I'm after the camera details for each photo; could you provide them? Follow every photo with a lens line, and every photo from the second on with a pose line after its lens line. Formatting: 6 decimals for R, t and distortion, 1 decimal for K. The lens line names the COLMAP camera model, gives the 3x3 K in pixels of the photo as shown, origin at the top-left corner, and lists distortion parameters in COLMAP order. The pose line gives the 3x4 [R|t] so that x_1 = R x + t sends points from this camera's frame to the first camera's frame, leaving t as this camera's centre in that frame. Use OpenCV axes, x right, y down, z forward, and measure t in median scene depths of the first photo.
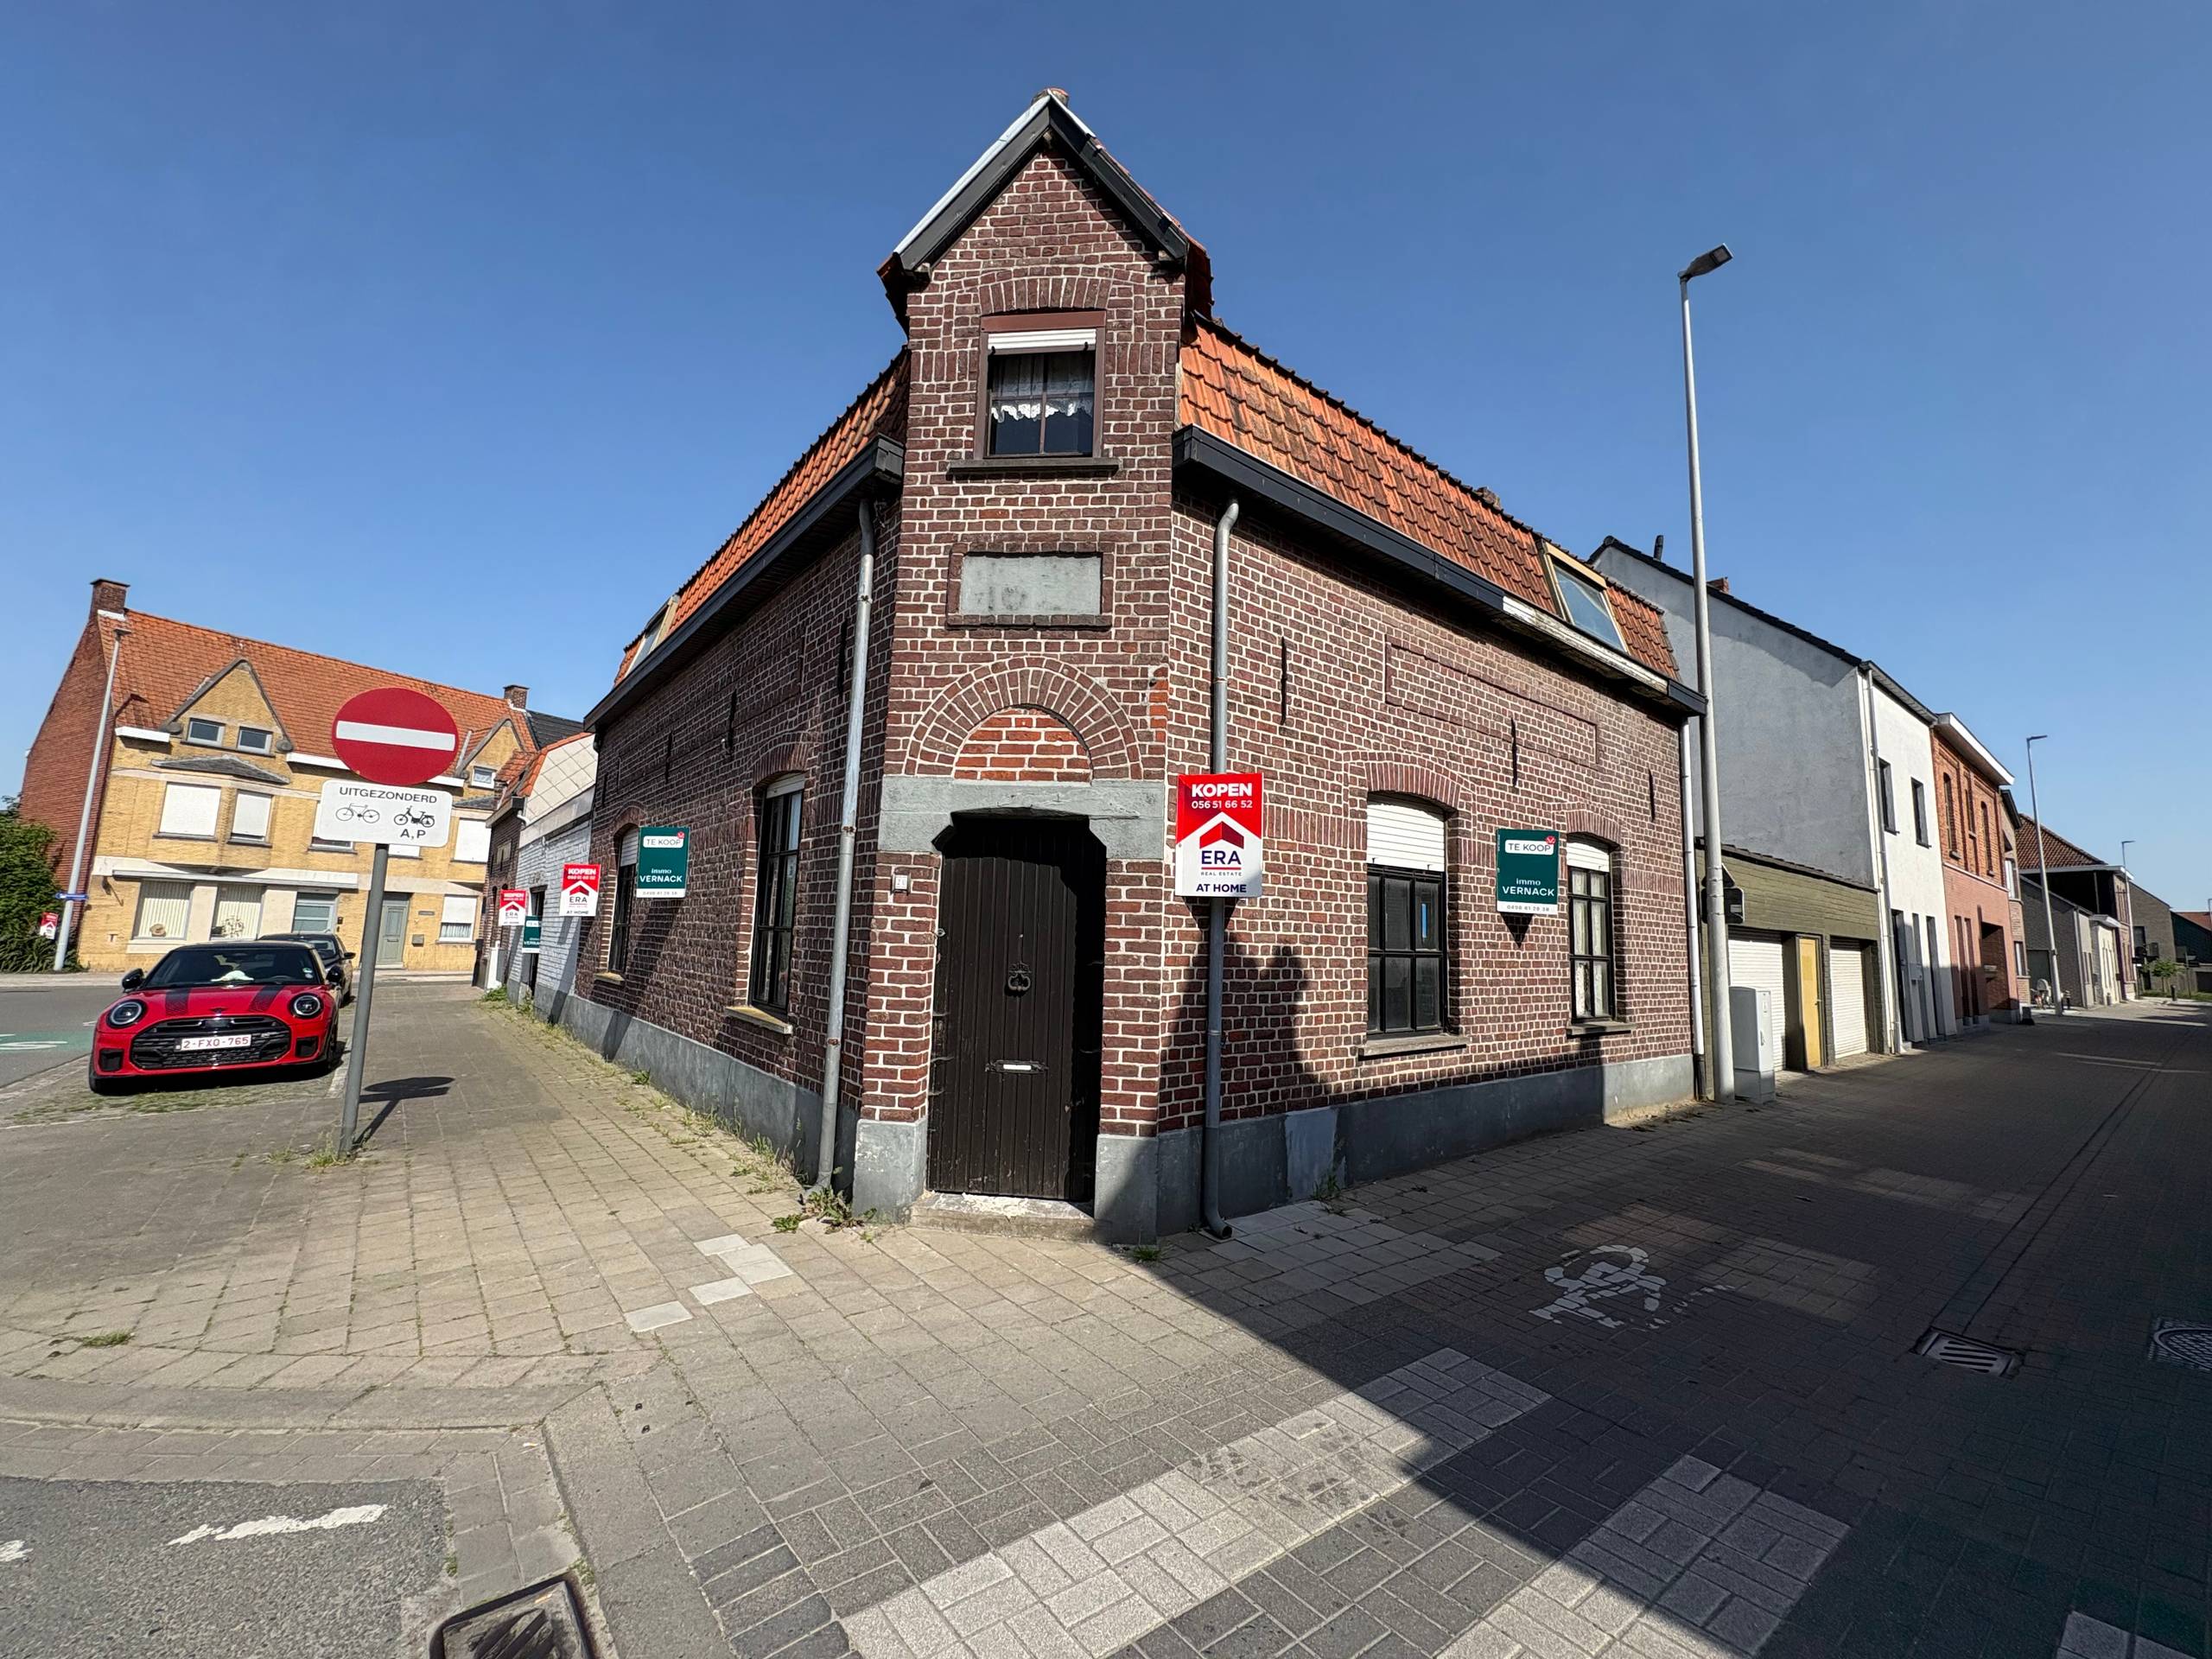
lens RADIAL K [[885.4, 0, 1102.1], [0, 885.4, 832.3], [0, 0, 1]] dist [-0.000694, 0.000521]
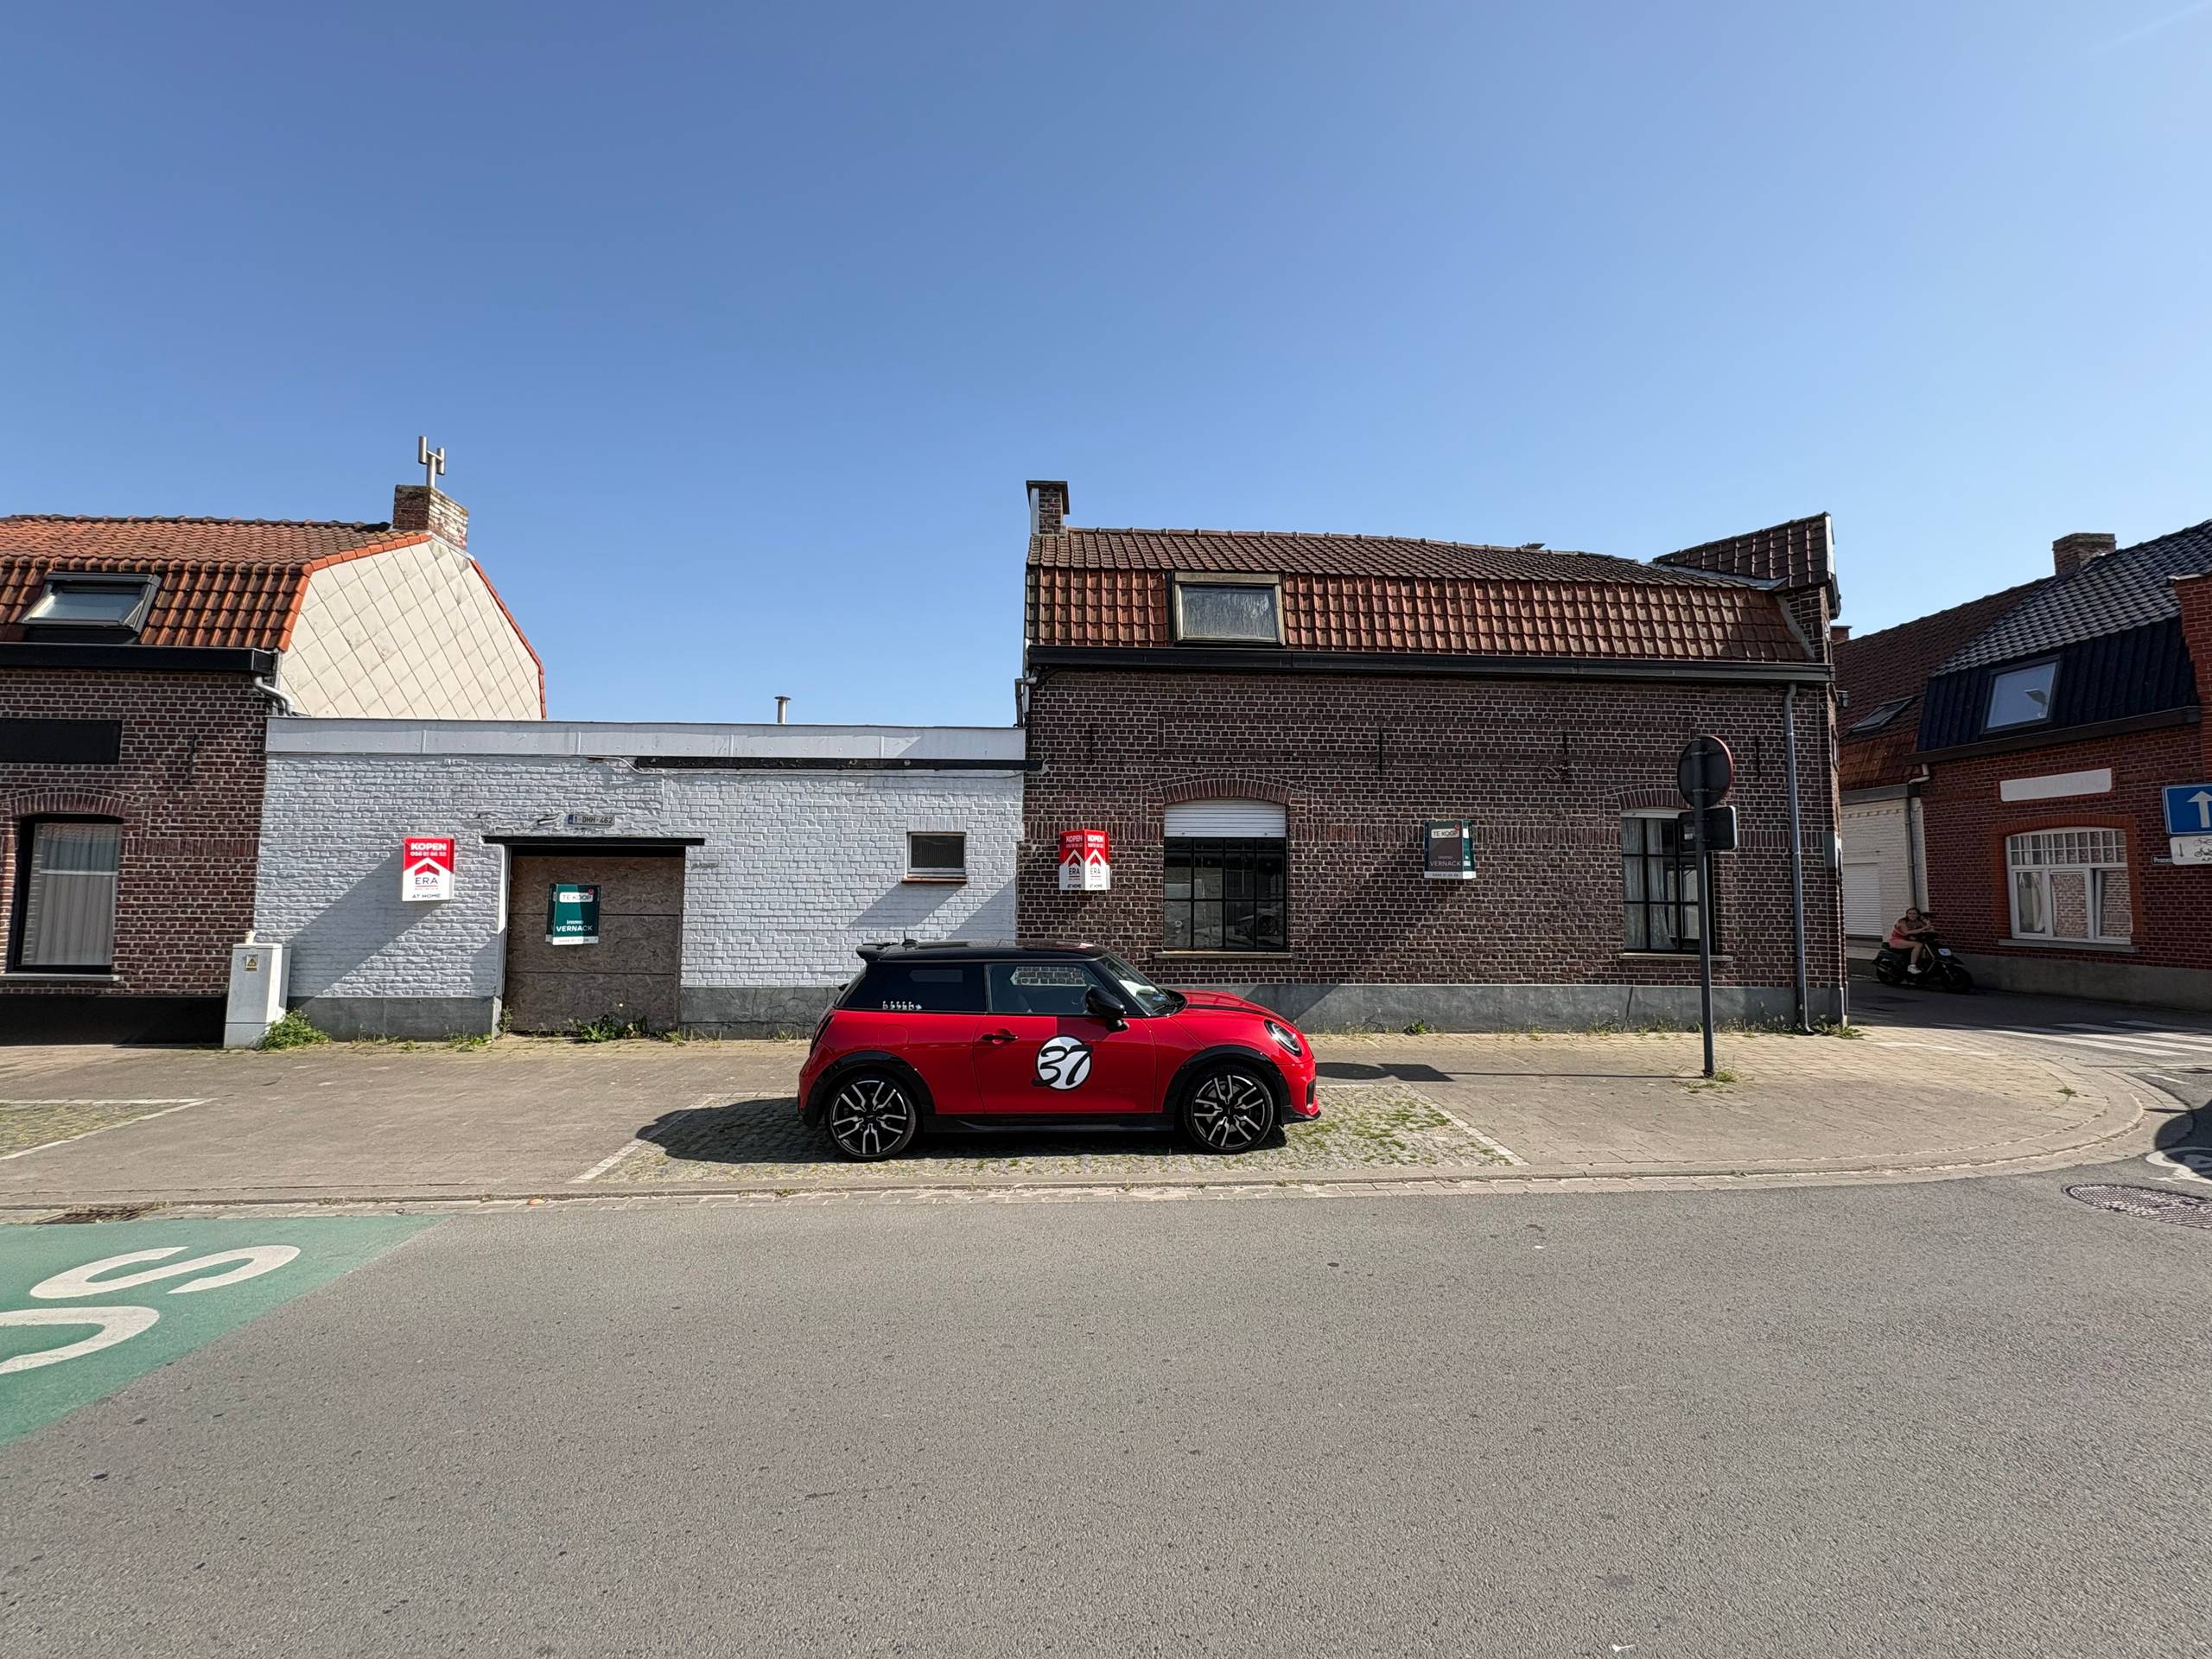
lens RADIAL K [[885.4, 0, 1102.9], [0, 885.4, 834.1], [0, 0, 1]] dist [-0.000694, 0.000521]
pose [[0.590036, 0.030551, 0.806798, -1.781625], [-0.086808, 0.995892, 0.025774, 0.023935], [-0.802696, -0.085244, 0.590264, 0.677641]]
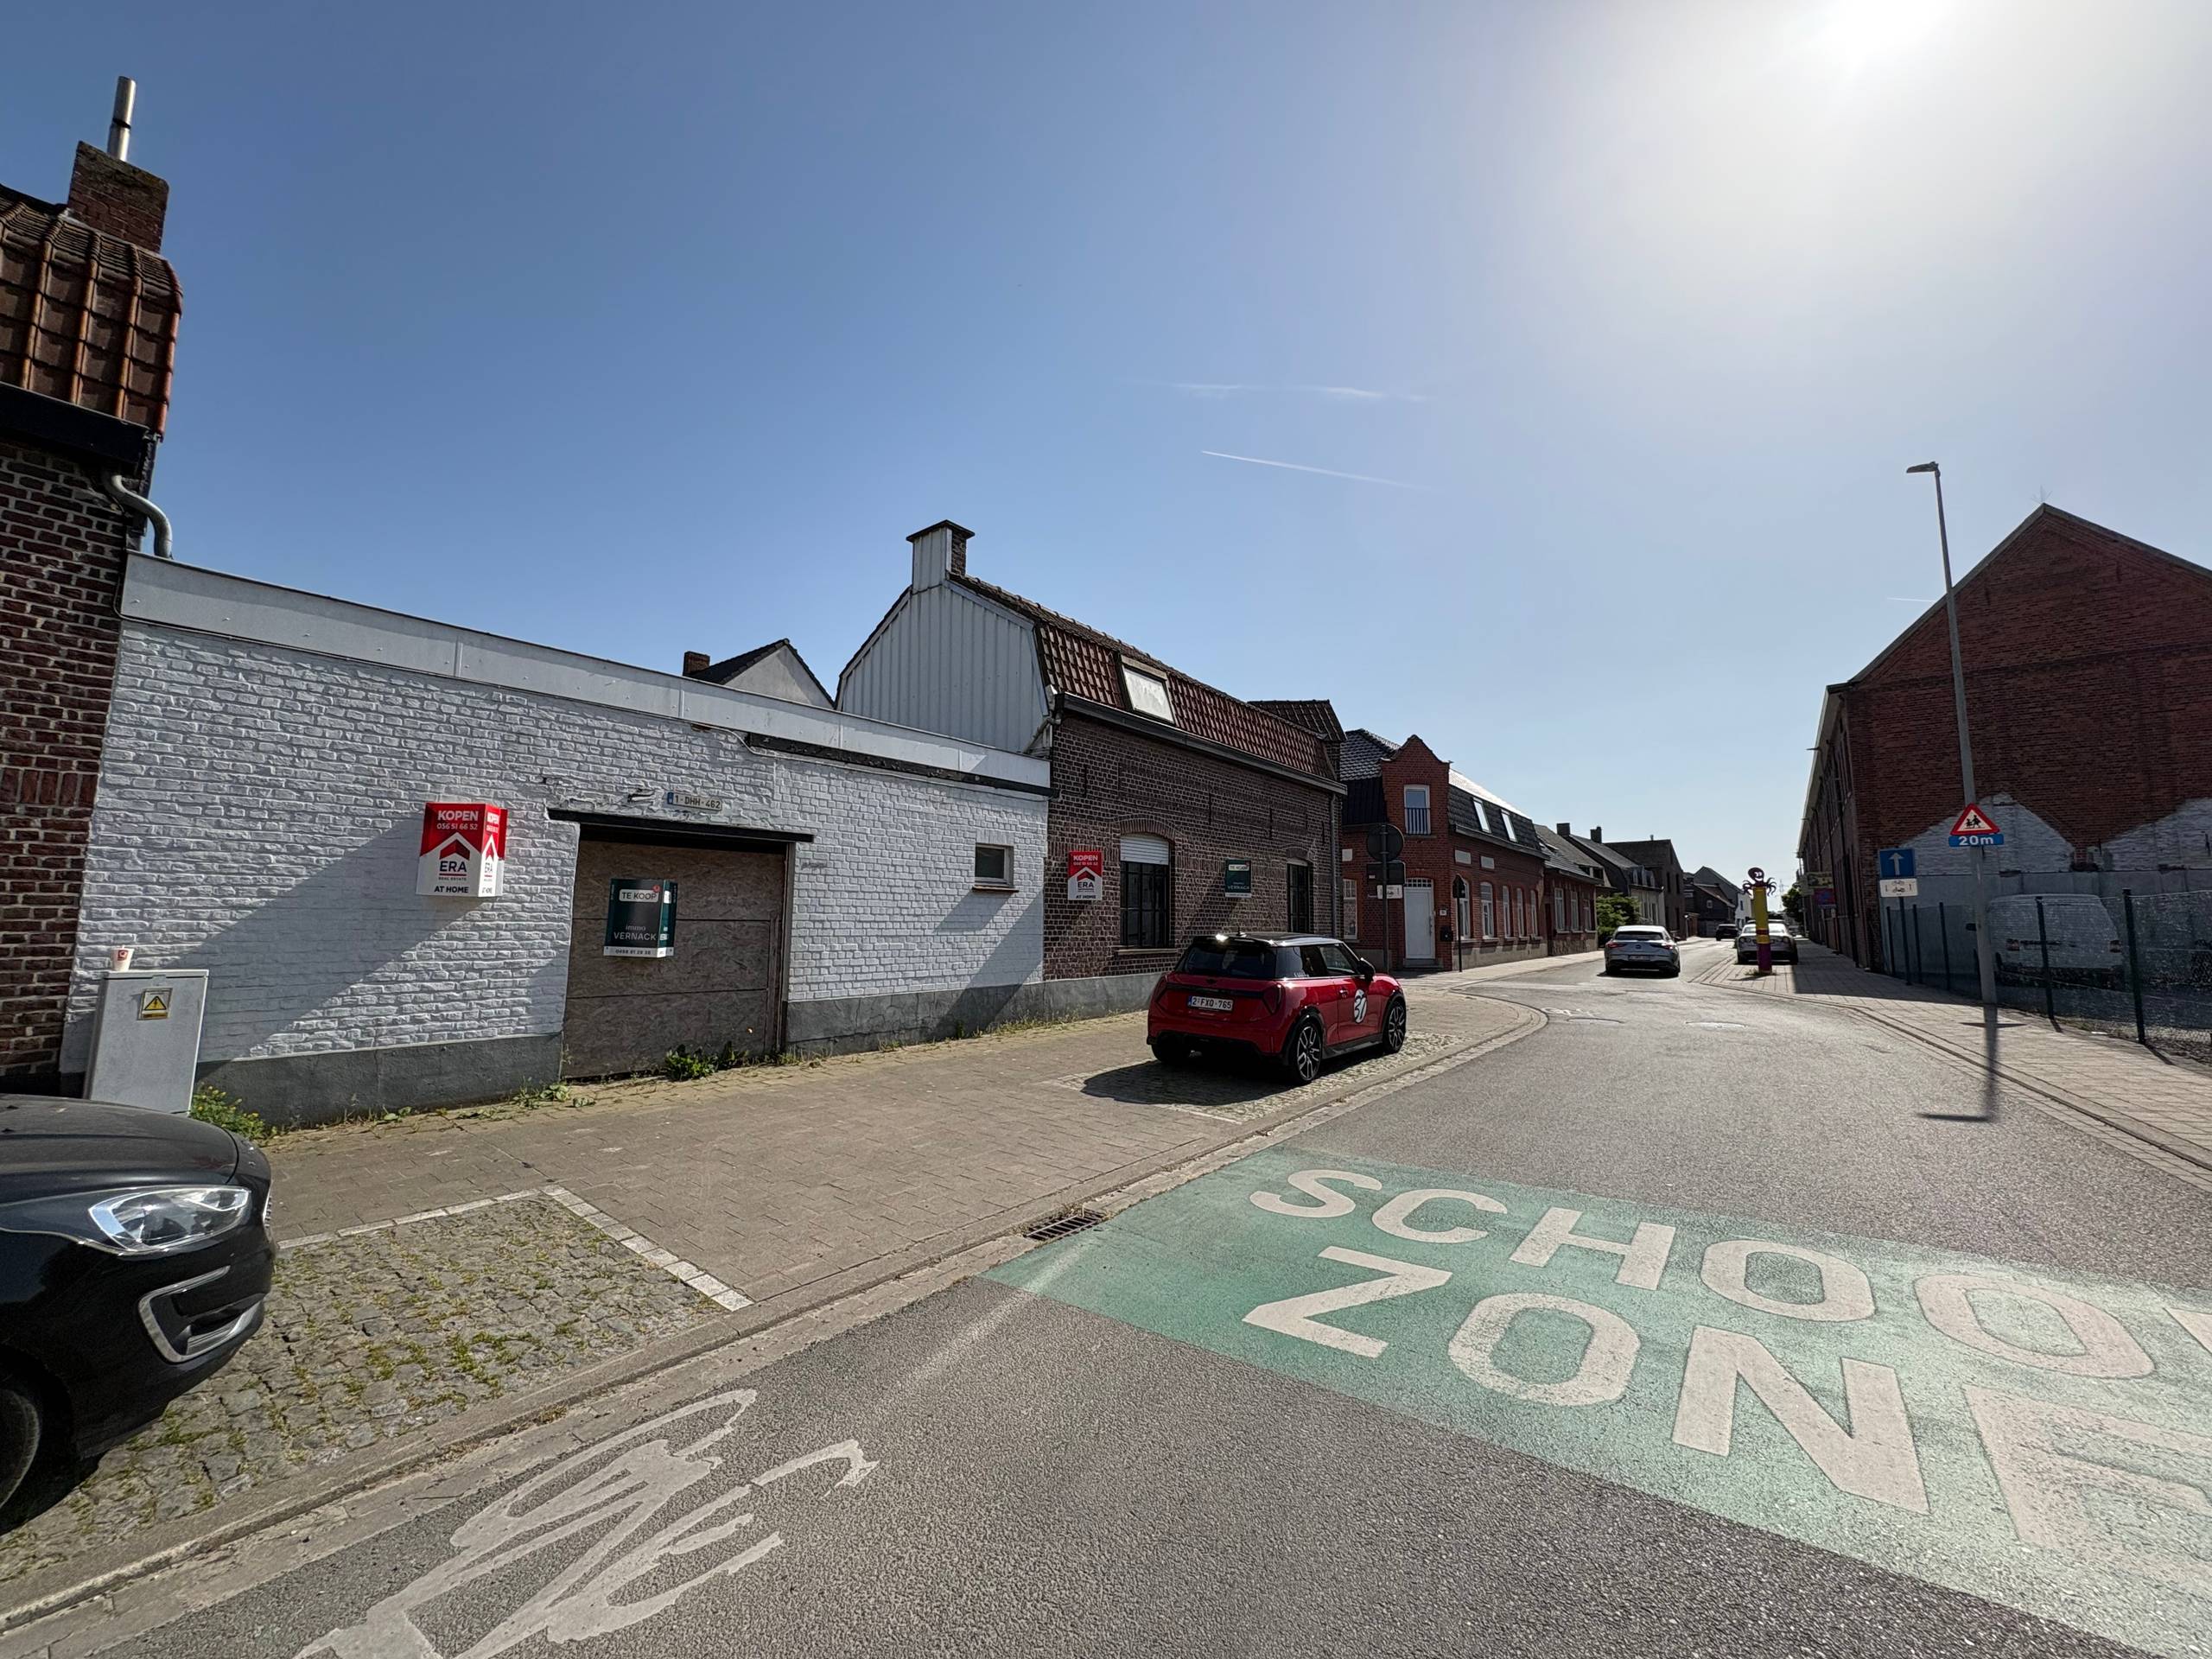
lens RADIAL K [[885.4, 0, 1111.3], [0, 885.4, 832.8], [0, 0, 1]] dist [-0.000694, 0.000521]
pose [[-0.235733, 0.073088, 0.969066, -2.262614], [-0.127958, 0.986152, -0.105504, 0.171866], [-0.963357, -0.148871, -0.223116, 1.706484]]
